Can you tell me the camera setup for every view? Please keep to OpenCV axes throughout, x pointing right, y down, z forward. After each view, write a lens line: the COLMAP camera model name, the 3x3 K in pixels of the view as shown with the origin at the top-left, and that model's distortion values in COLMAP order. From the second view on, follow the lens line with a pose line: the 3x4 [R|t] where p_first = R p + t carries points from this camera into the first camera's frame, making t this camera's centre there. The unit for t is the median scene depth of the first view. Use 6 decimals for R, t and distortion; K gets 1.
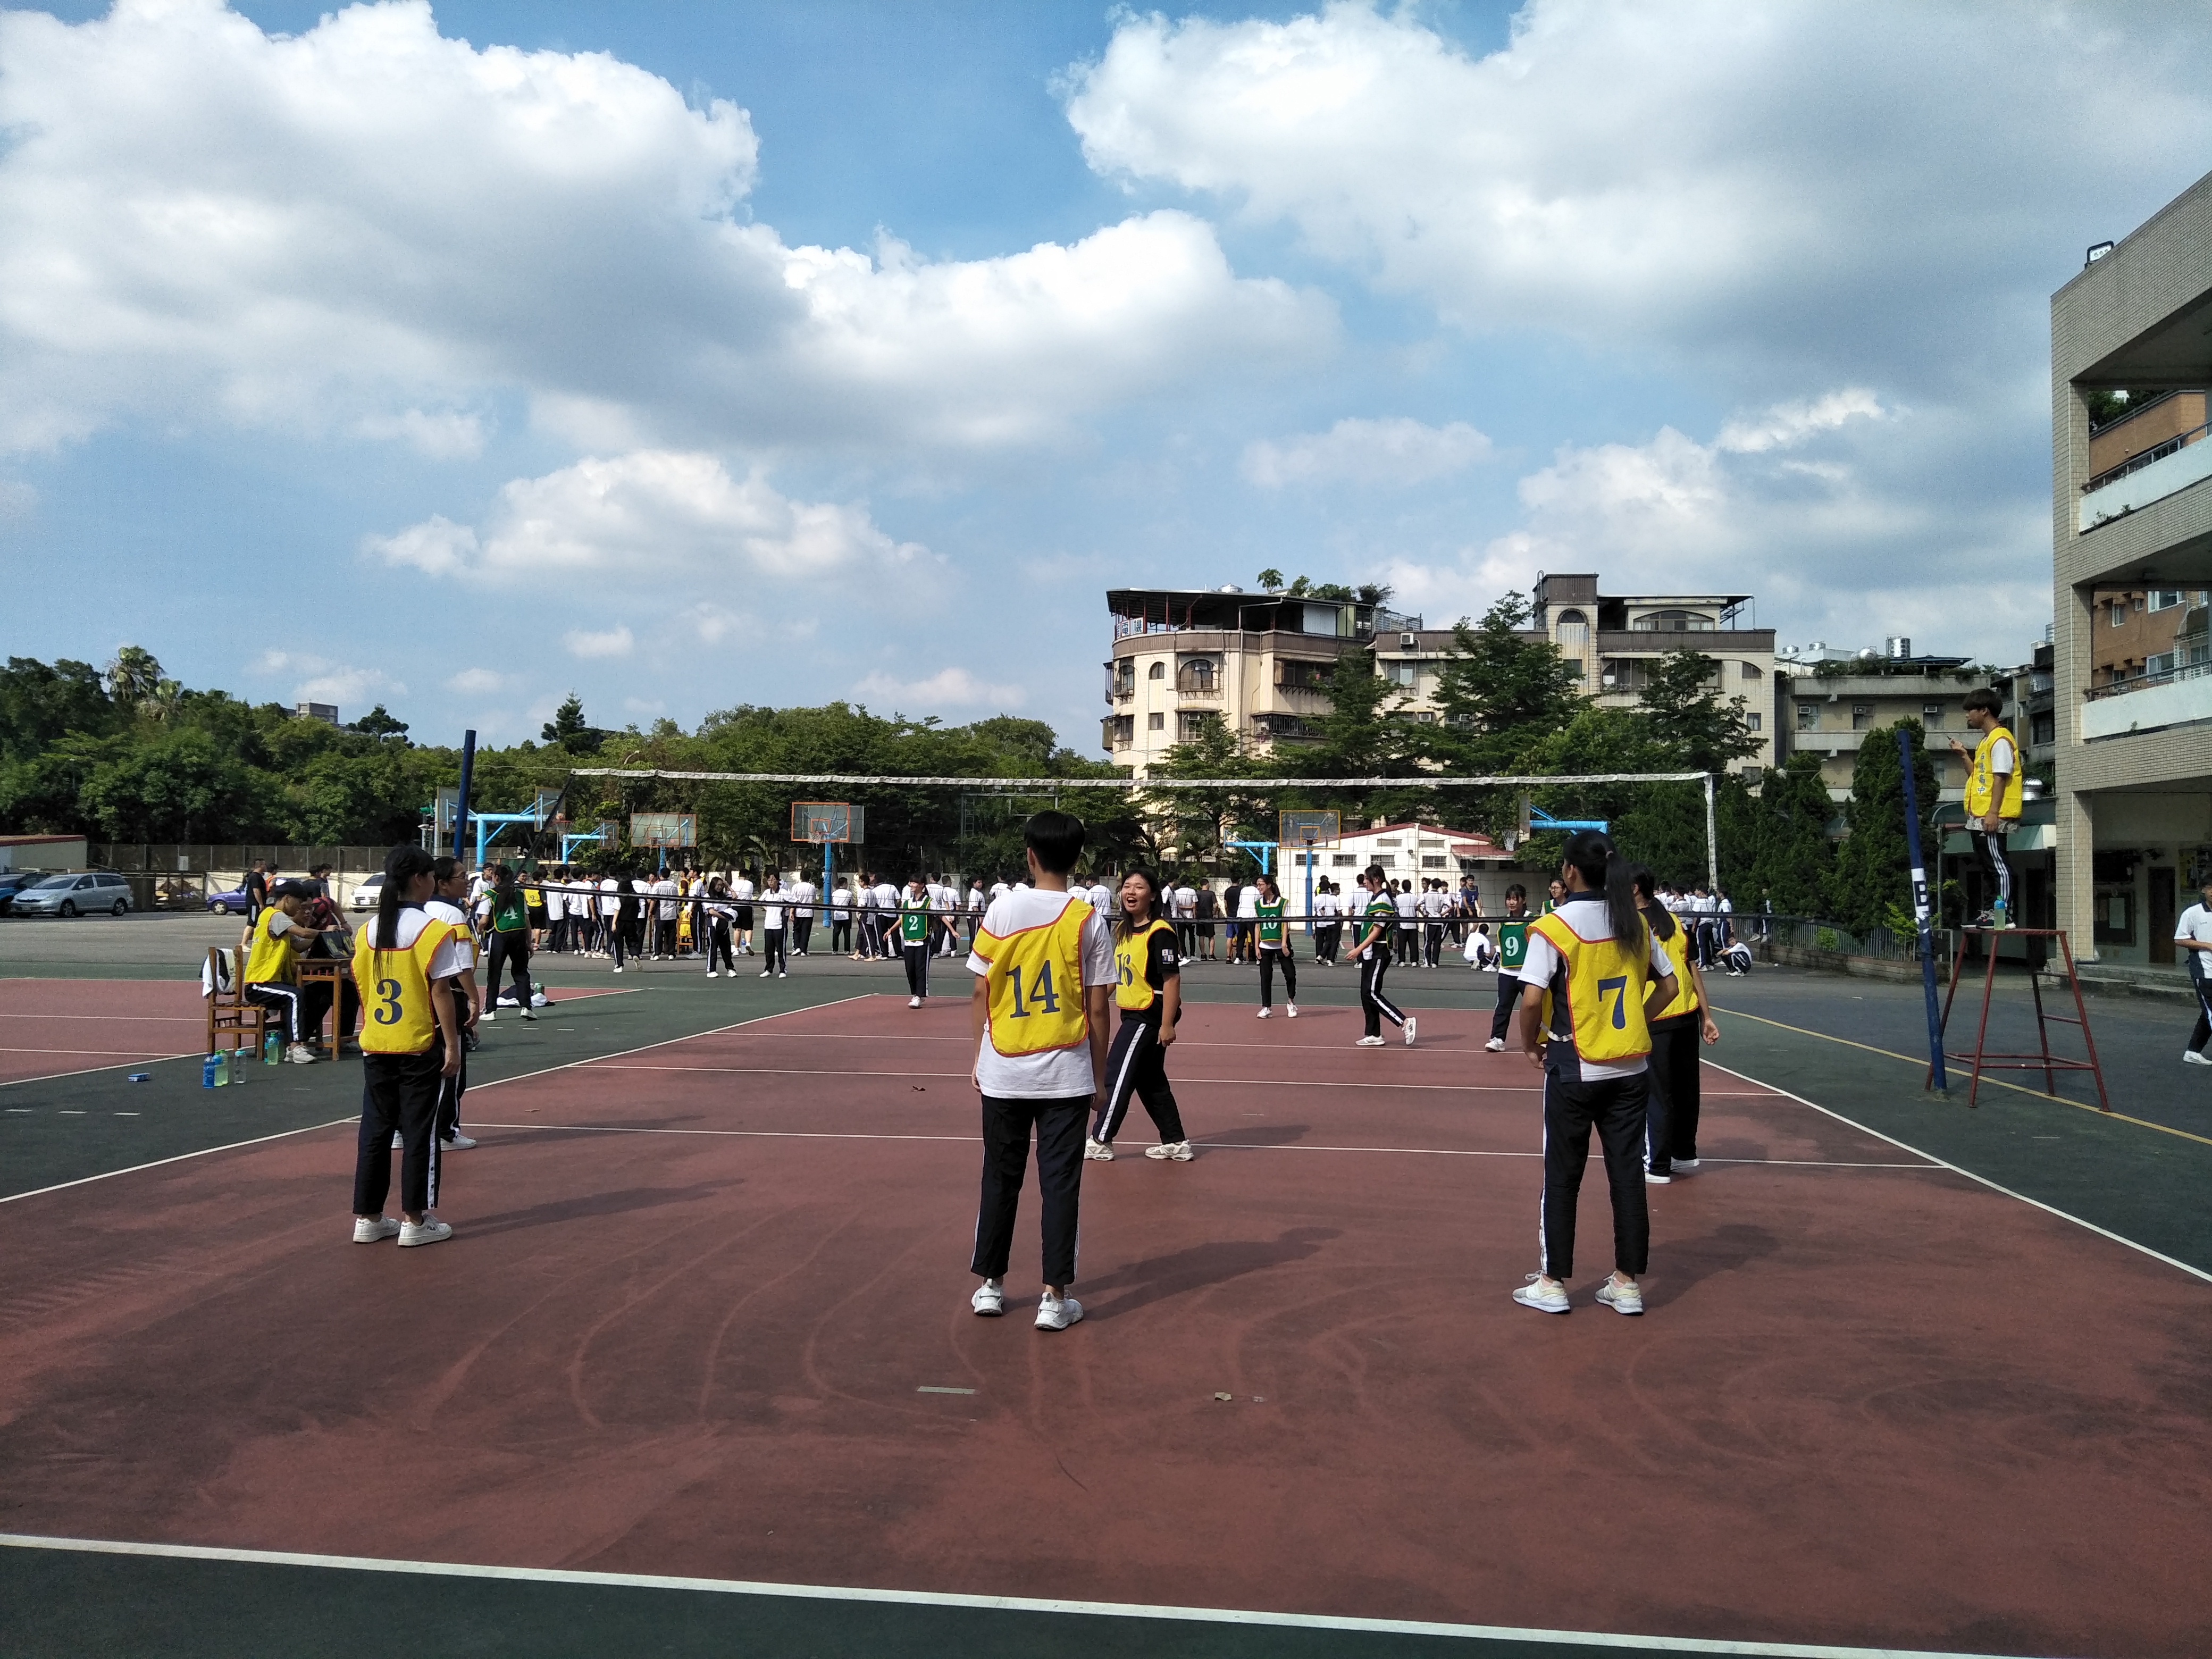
lens RADIAL K [[1694.4, 0, 1113.3], [0, 1694.4, 825.5], [0, 0, 1]] dist [0.012155, -0.025562]
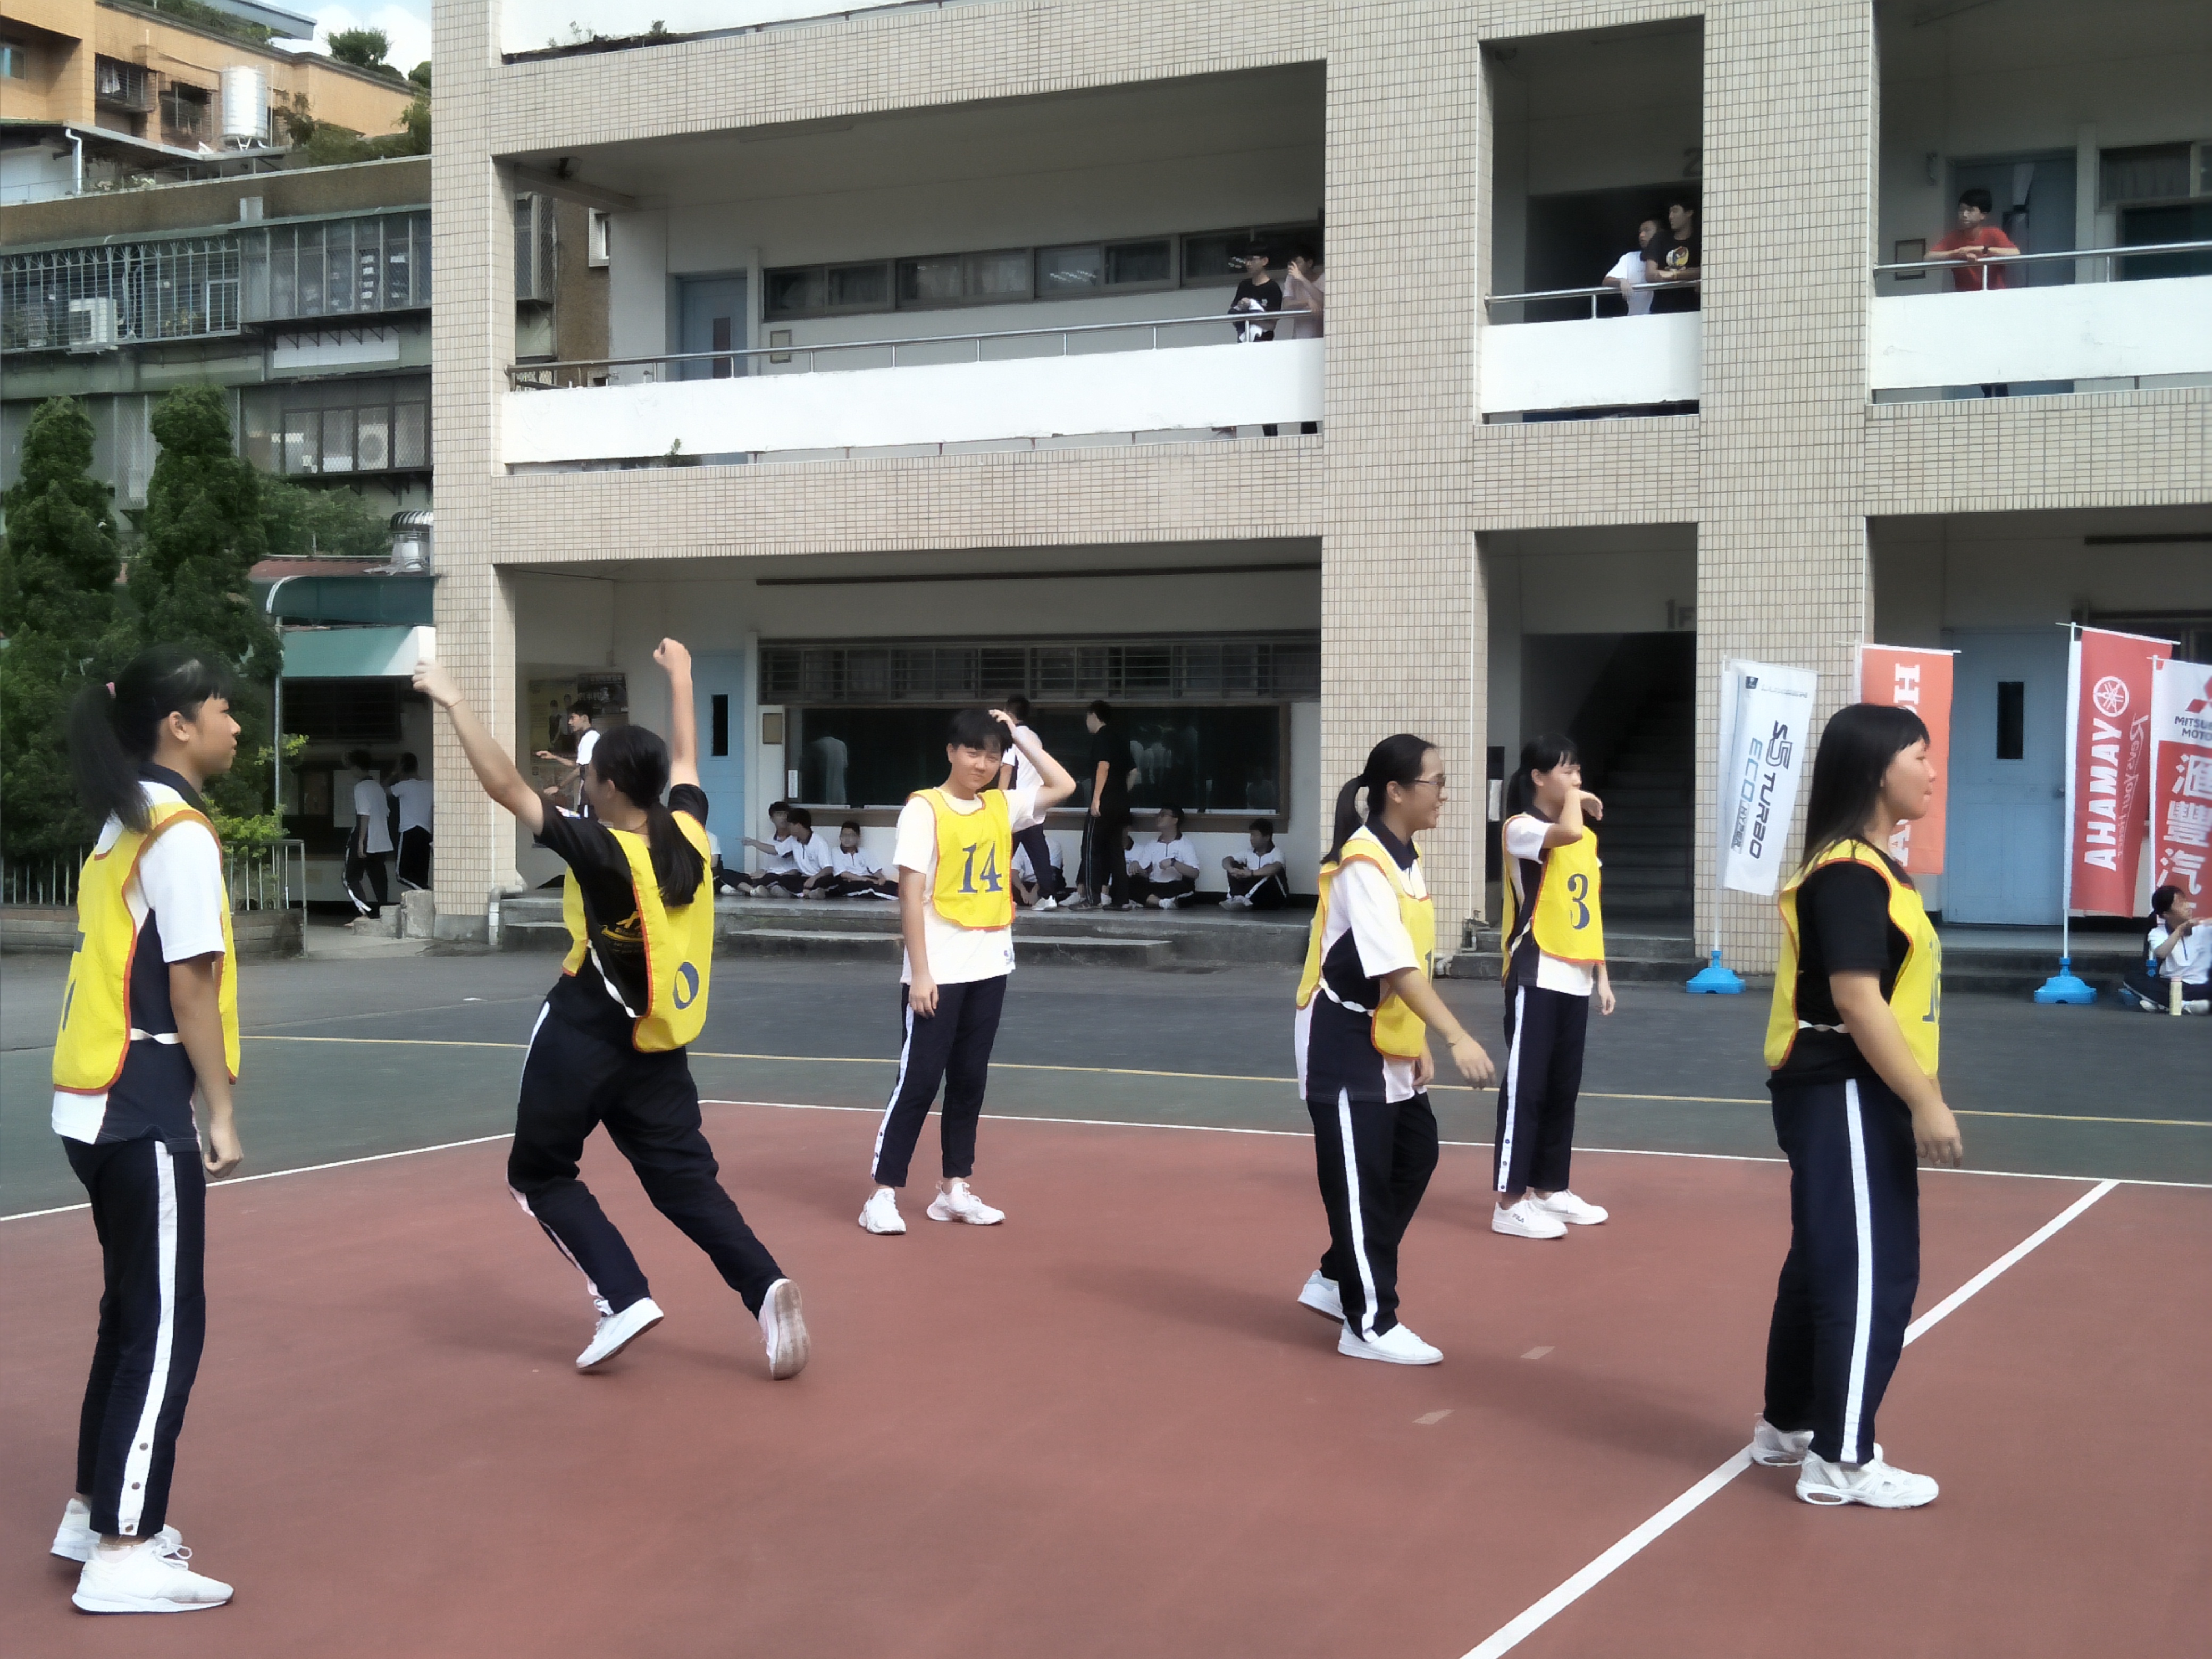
lens RADIAL K [[2891.8, 0, 1112.8], [0, 2891.8, 876.8], [0, 0, 1]] dist [0.046814, 0.000000]
pose [[0.355459, -0.043823, 0.933664, -0.077233], [-0.032210, 0.997733, 0.059093, 0.006577], [-0.934137, -0.051078, 0.353242, 0.204468]]
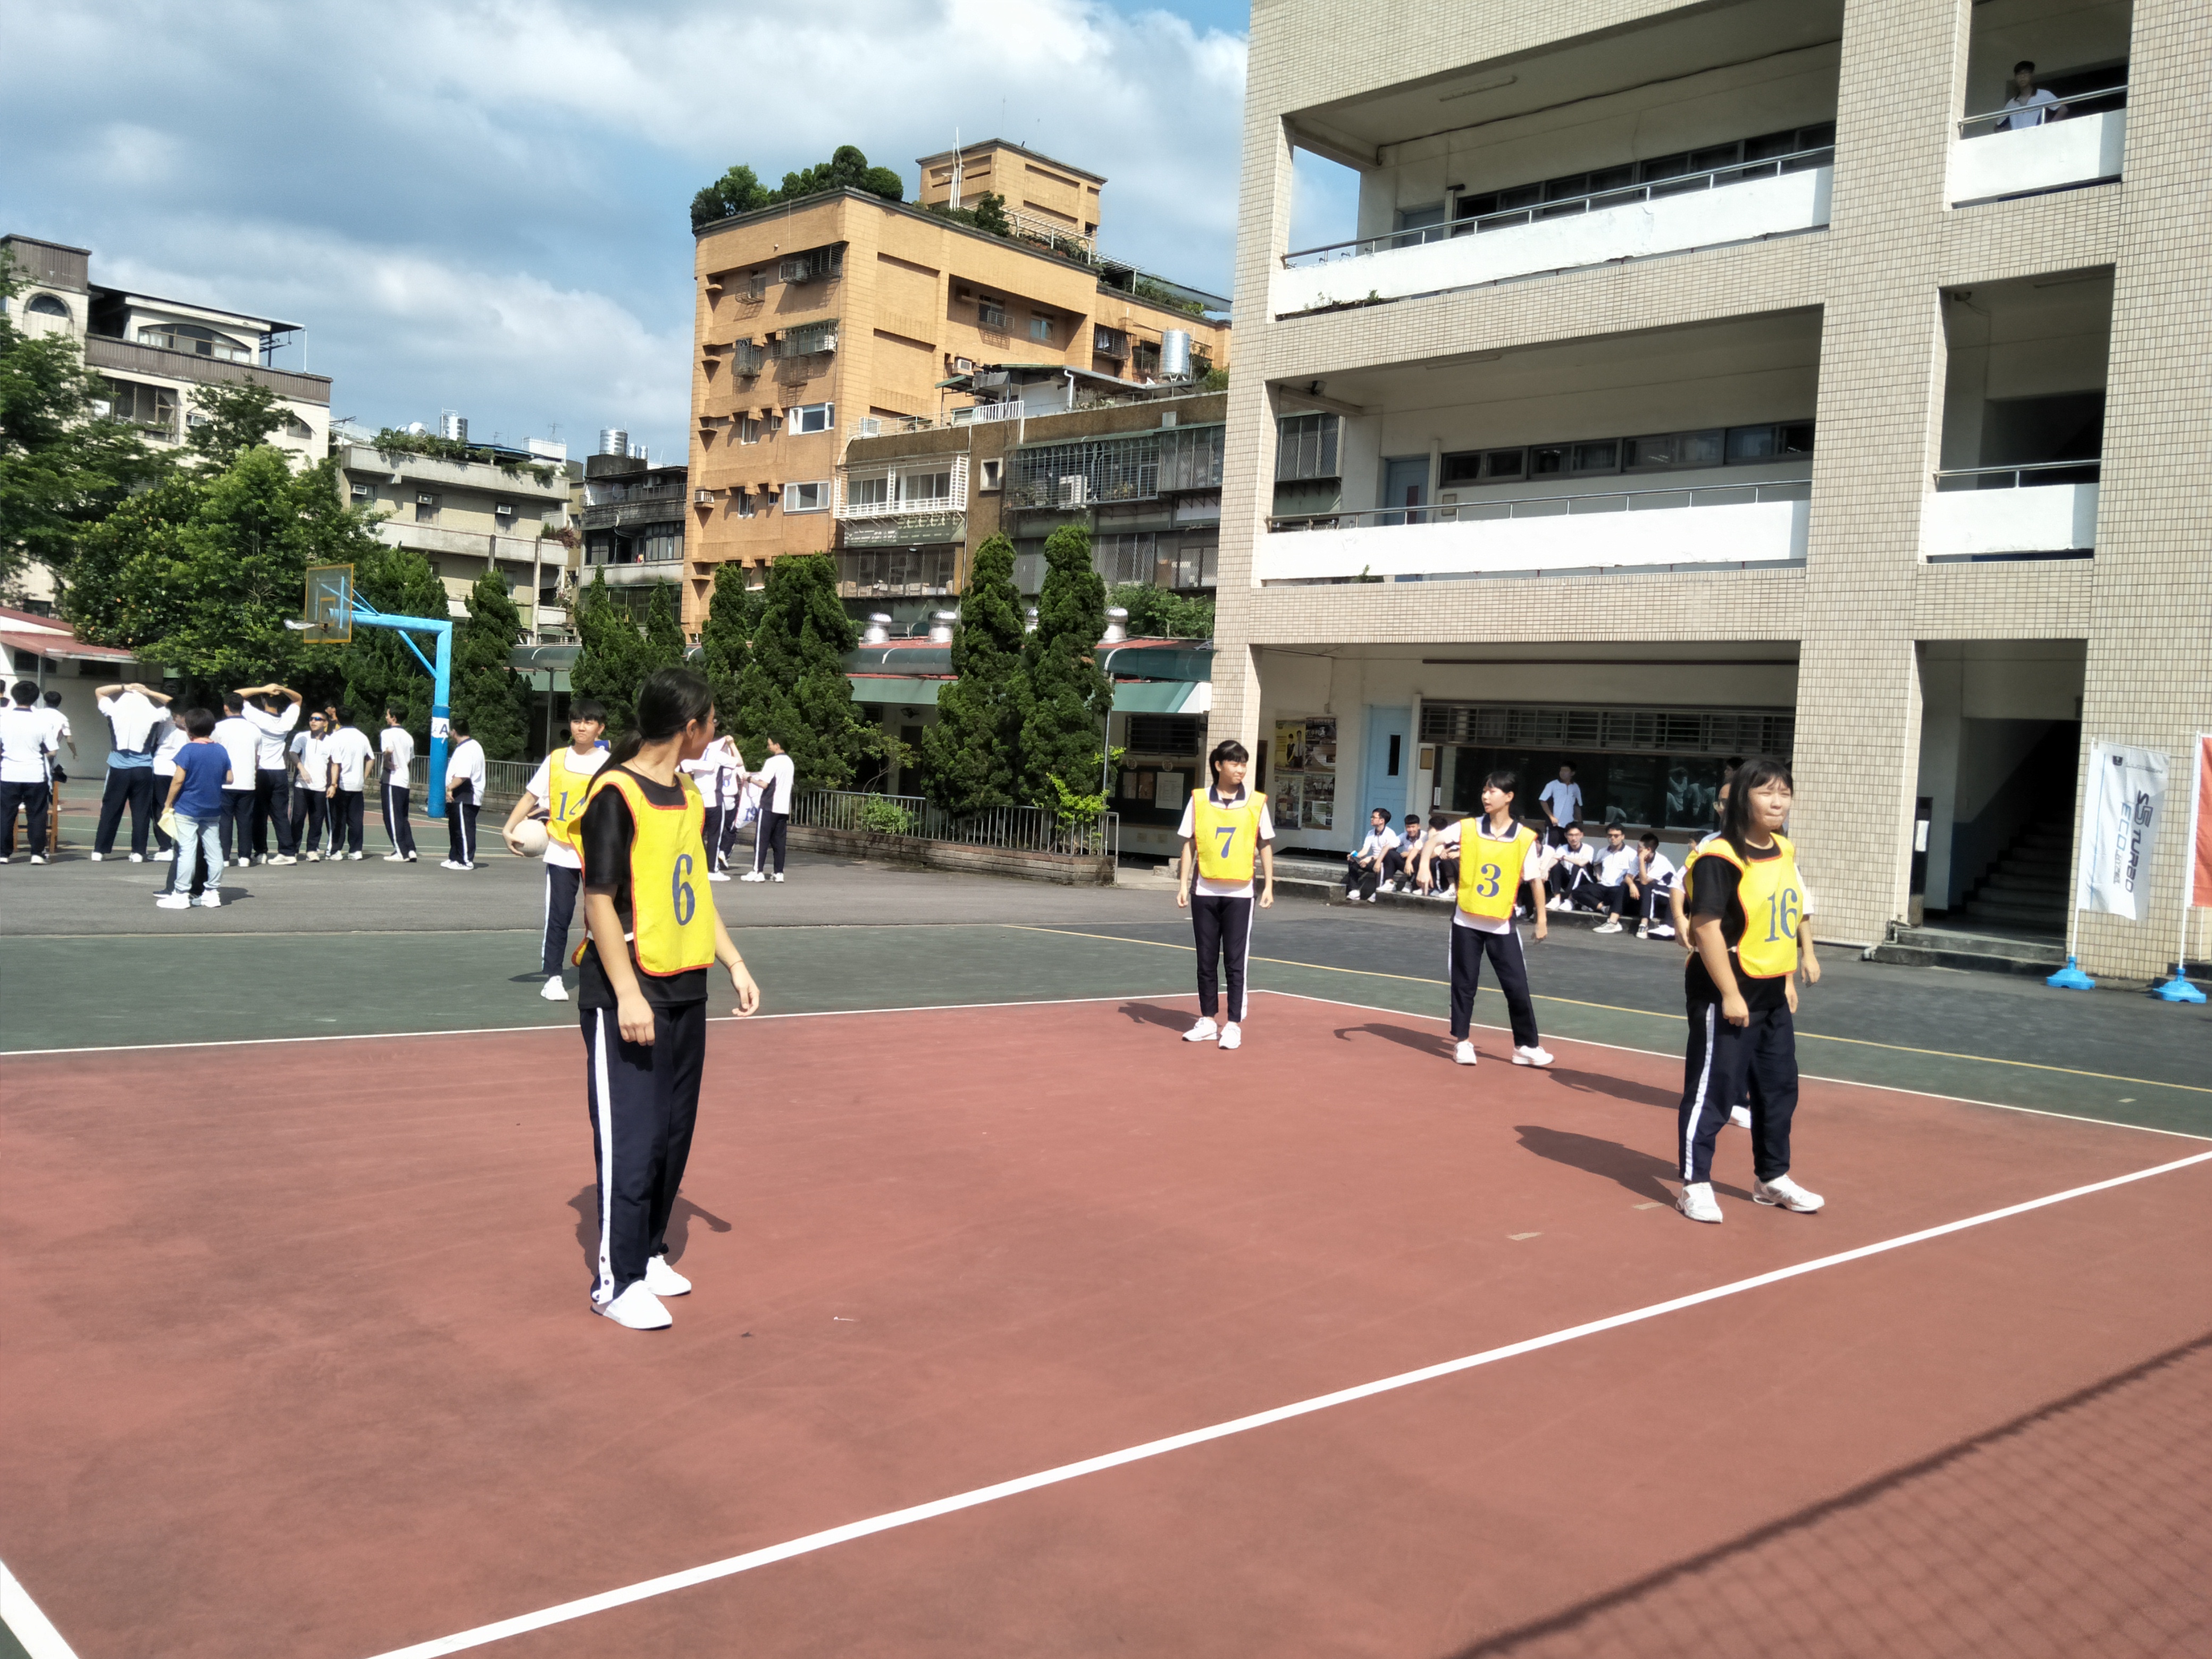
lens RADIAL K [[1906.1, 0, 1112.0], [0, 1906.1, 882.2], [0, 0, 1]] dist [0.028028, -0.048677]
pose [[0.637365, -0.018444, 0.770341, -0.068179], [-0.079520, 0.992802, 0.089563, 0.006392], [-0.766448, -0.118342, 0.631311, 0.188123]]
